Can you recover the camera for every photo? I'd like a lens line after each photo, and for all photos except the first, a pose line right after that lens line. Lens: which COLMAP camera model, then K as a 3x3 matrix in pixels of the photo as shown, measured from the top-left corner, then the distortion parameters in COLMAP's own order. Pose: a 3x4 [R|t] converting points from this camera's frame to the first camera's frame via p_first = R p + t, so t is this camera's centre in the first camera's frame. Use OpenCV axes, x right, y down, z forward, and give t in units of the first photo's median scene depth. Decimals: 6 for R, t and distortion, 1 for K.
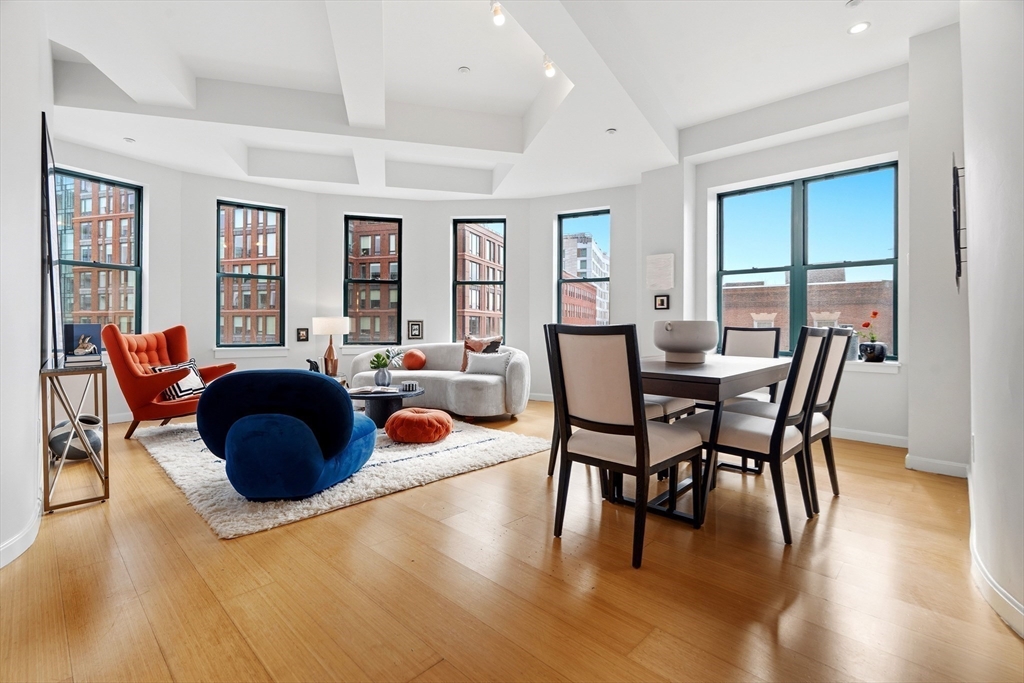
lens RADIAL K [[472.8, 0, 508.1], [0, 472.8, 321.8], [0, 0, 1]] dist [-0.002838, -0.000174]
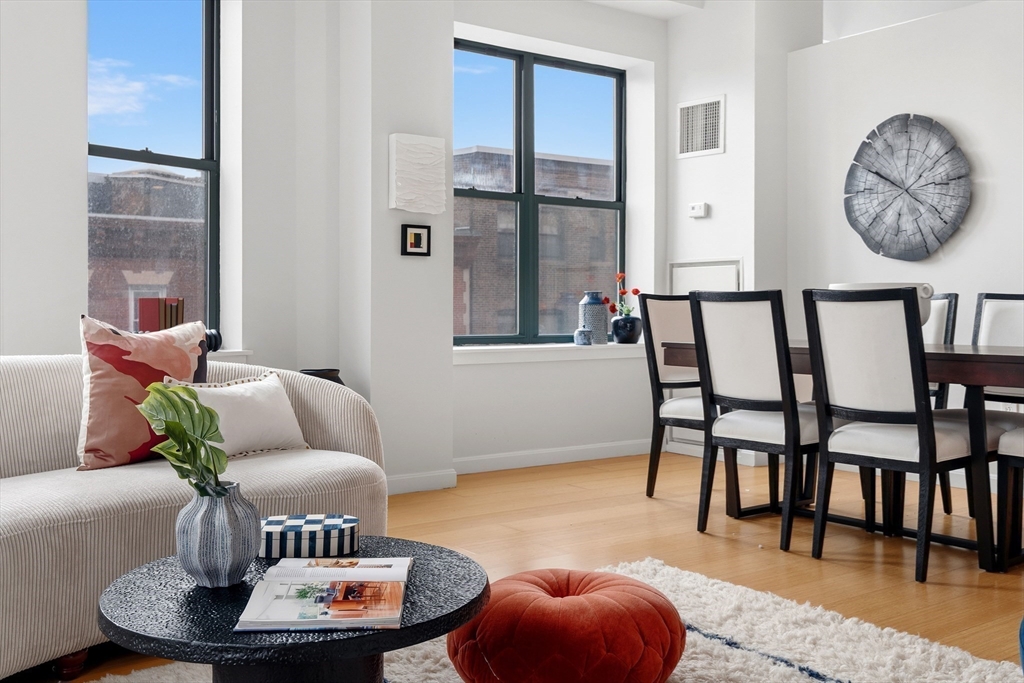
lens RADIAL K [[986.0, 0, 512.0], [0, 986.0, 341.5], [0, 0, 1]] dist [-0.054738, -0.004831]
pose [[0.160733, -0.038546, 0.986245, -0.606825], [-0.007018, 0.999167, 0.040195, 0.018053], [-0.986973, -0.013382, 0.160328, 0.759470]]
